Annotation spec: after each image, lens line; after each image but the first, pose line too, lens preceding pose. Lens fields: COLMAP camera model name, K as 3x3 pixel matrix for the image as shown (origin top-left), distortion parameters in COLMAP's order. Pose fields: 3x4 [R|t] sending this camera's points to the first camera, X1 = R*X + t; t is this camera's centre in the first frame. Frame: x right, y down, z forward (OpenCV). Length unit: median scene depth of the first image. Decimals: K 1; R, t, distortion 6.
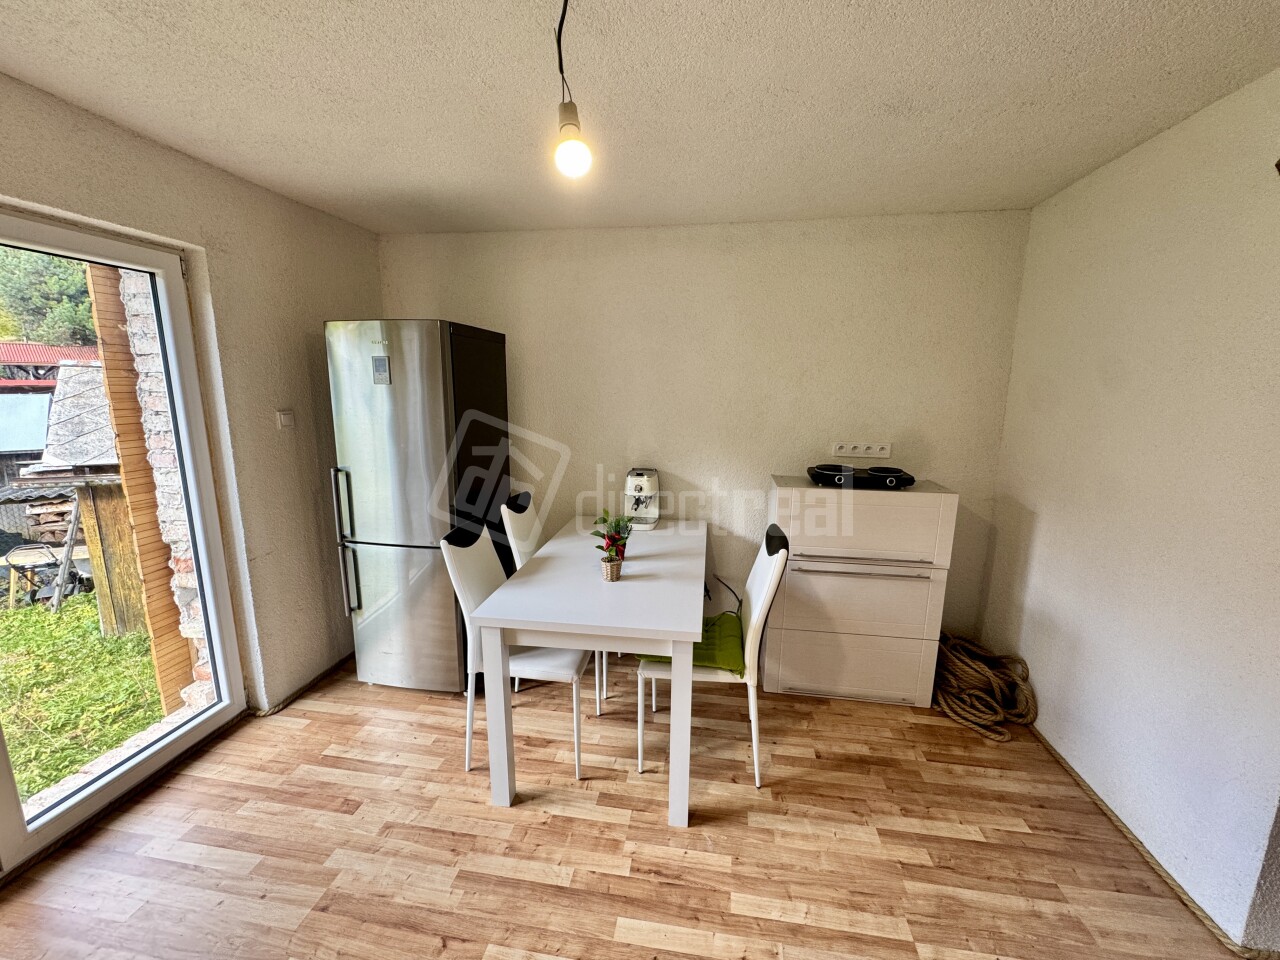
lens RADIAL K [[512.8, 0, 638.5], [0, 512.8, 480.3], [0, 0, 1]] dist [-0.000726, -0.000360]
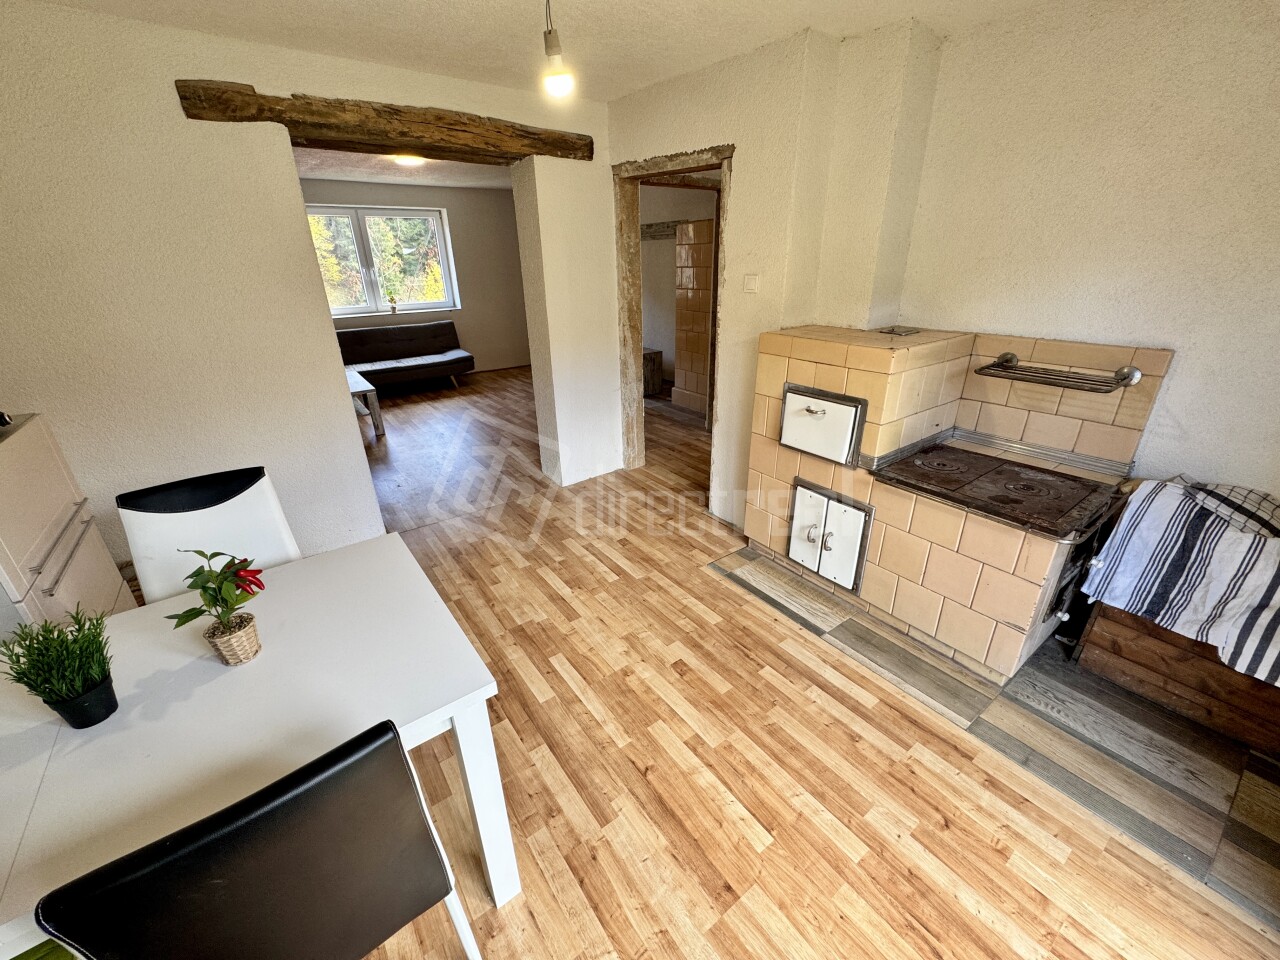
lens RADIAL K [[510.3, 0, 639.5], [0, 510.3, 479.9], [0, 0, 1]] dist [-0.003050, -0.000084]
pose [[-0.710999, -0.276614, 0.646502, -0.819291], [0.141350, 0.844395, 0.516737, -0.228894], [-0.688840, 0.458782, -0.561265, 1.188435]]
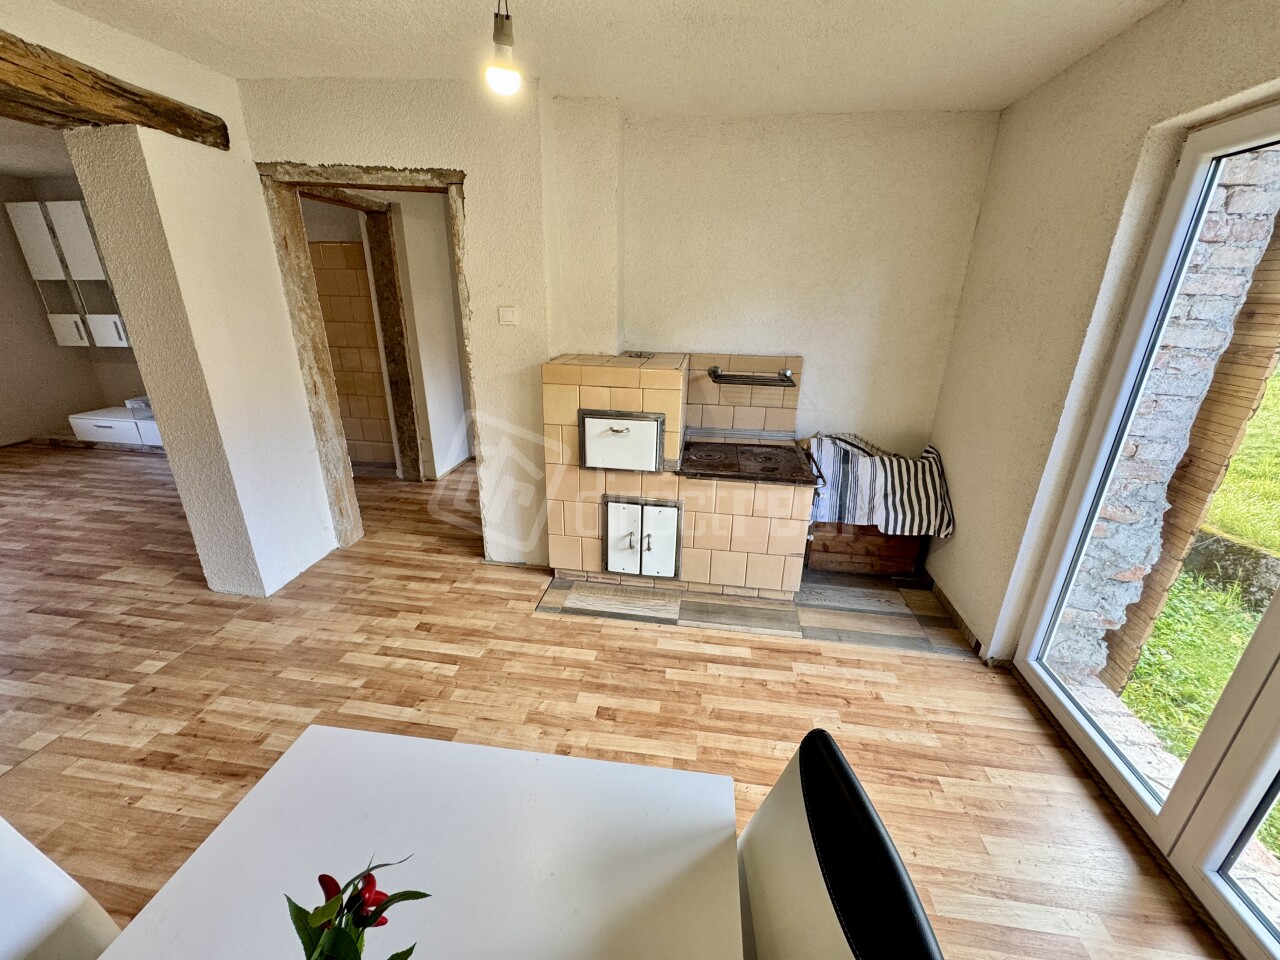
lens RADIAL K [[510.3, 0, 639.5], [0, 510.3, 479.9], [0, 0, 1]] dist [-0.003050, -0.000084]
pose [[-0.999376, -0.019583, -0.029404, -0.231224], [-0.031936, 0.856669, 0.514877, -0.258472], [0.015107, 0.515495, -0.856759, 1.367539]]
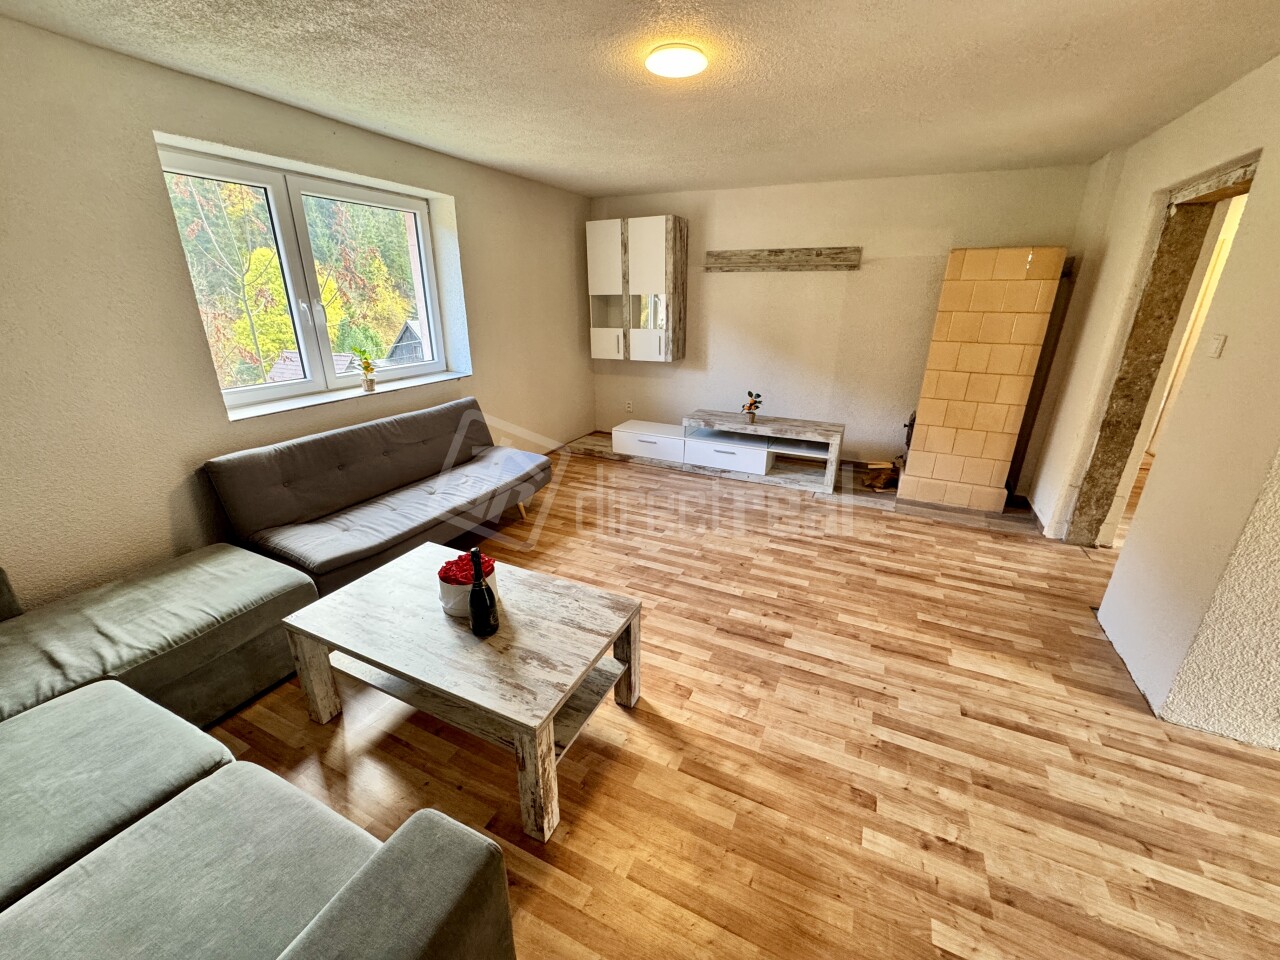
lens RADIAL K [[510.3, 0, 639.5], [0, 510.3, 479.9], [0, 0, 1]] dist [-0.003050, -0.000084]
pose [[-0.960244, -0.111608, 0.255880, 2.036472], [0.034683, 0.861805, 0.506052, -0.206247], [-0.276998, 0.494808, -0.823673, 1.179602]]
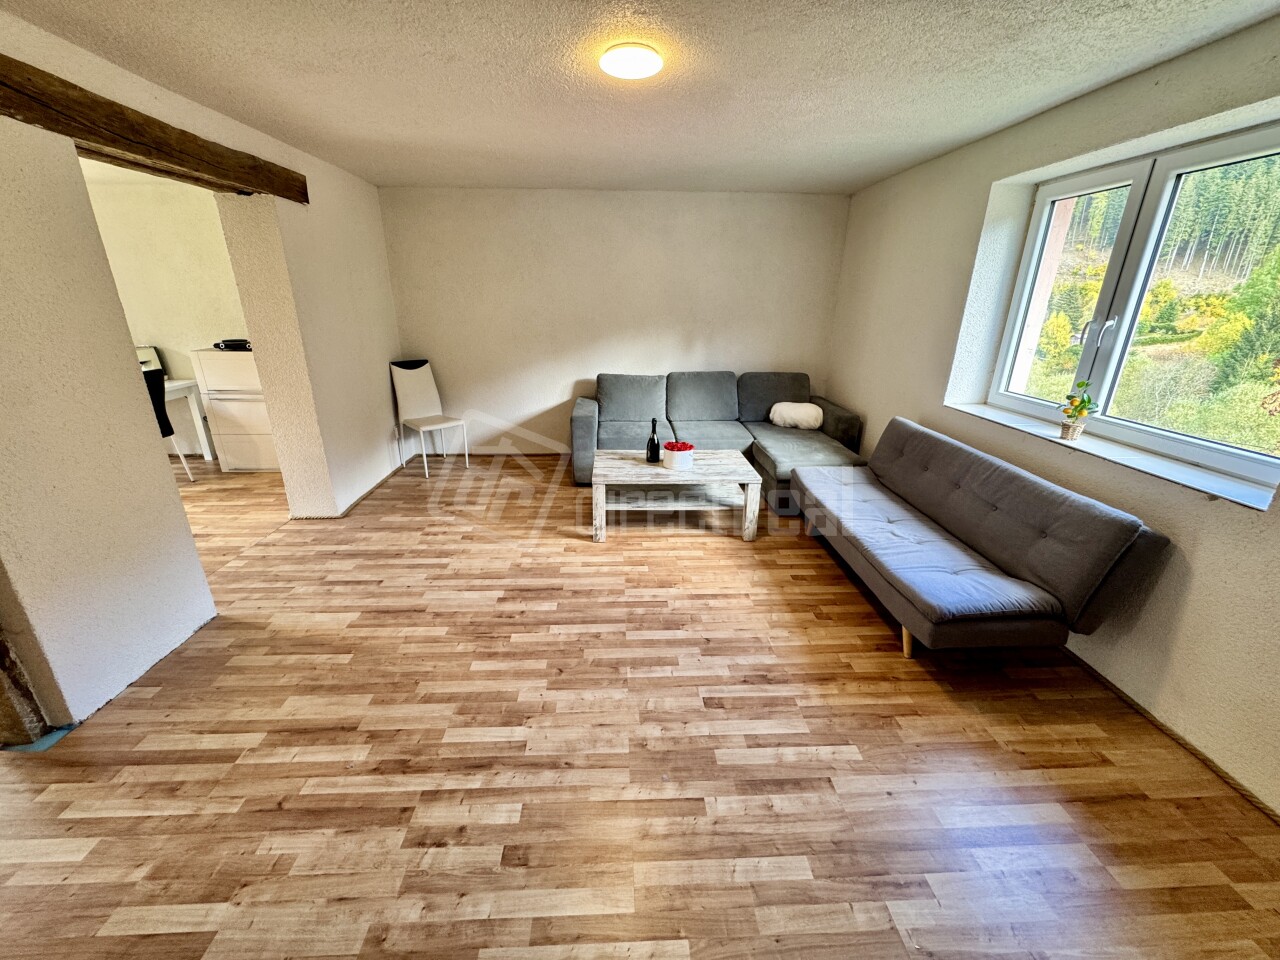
lens RADIAL K [[510.3, 0, 639.5], [0, 510.3, 479.9], [0, 0, 1]] dist [-0.003050, -0.000084]
pose [[0.978626, -0.066074, 0.194746, 2.095543], [0.033317, 0.985409, 0.166910, 0.307500], [-0.202933, -0.156854, 0.966548, -1.598530]]
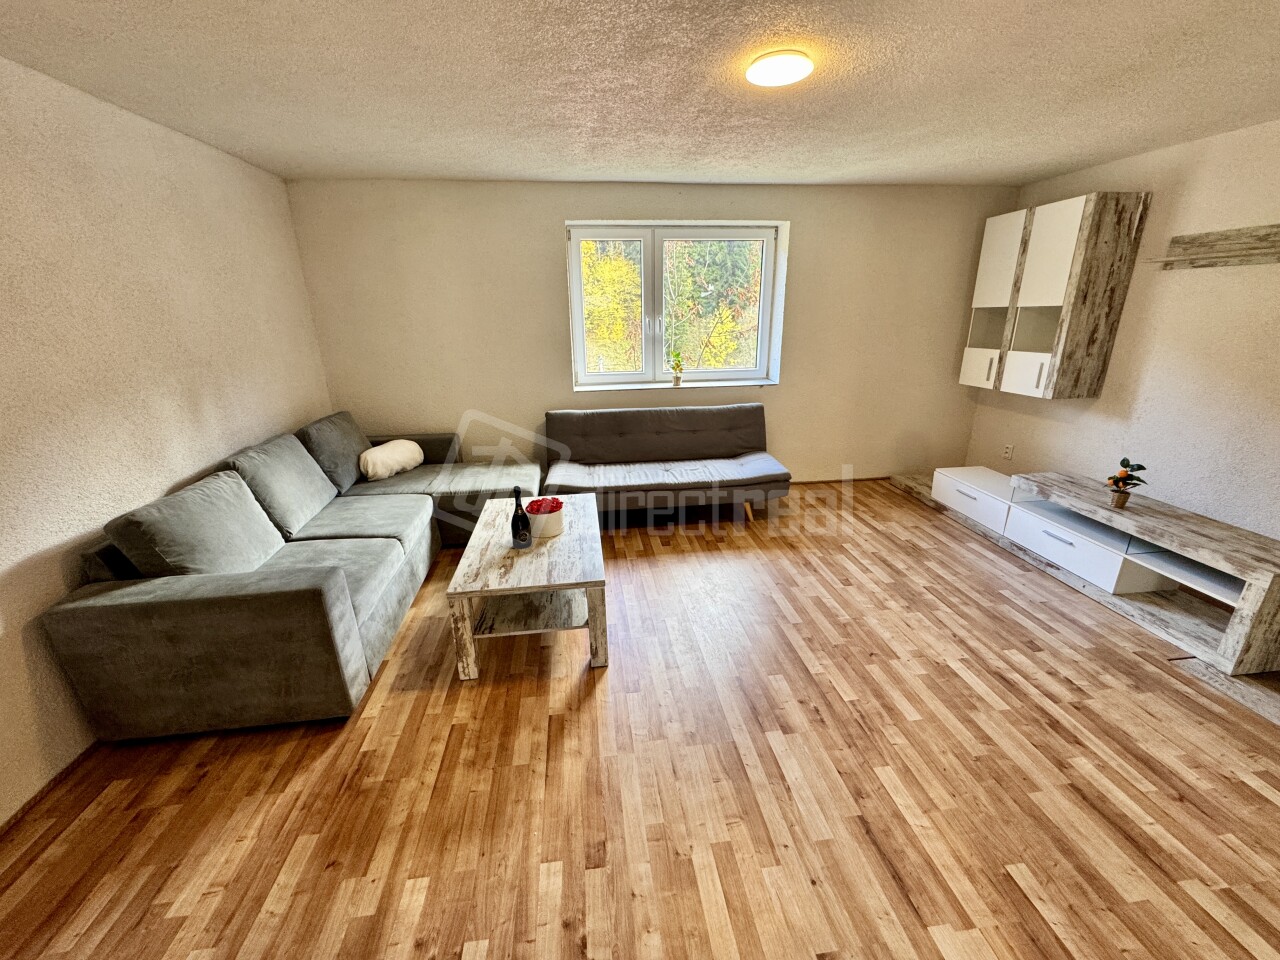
lens RADIAL K [[510.3, 0, 639.5], [0, 510.3, 479.9], [0, 0, 1]] dist [-0.003050, -0.000084]
pose [[-0.280348, -0.313845, 0.907142, 1.139905], [0.188099, 0.908756, 0.372535, -0.094977], [-0.941288, 0.275072, -0.195734, 0.454272]]
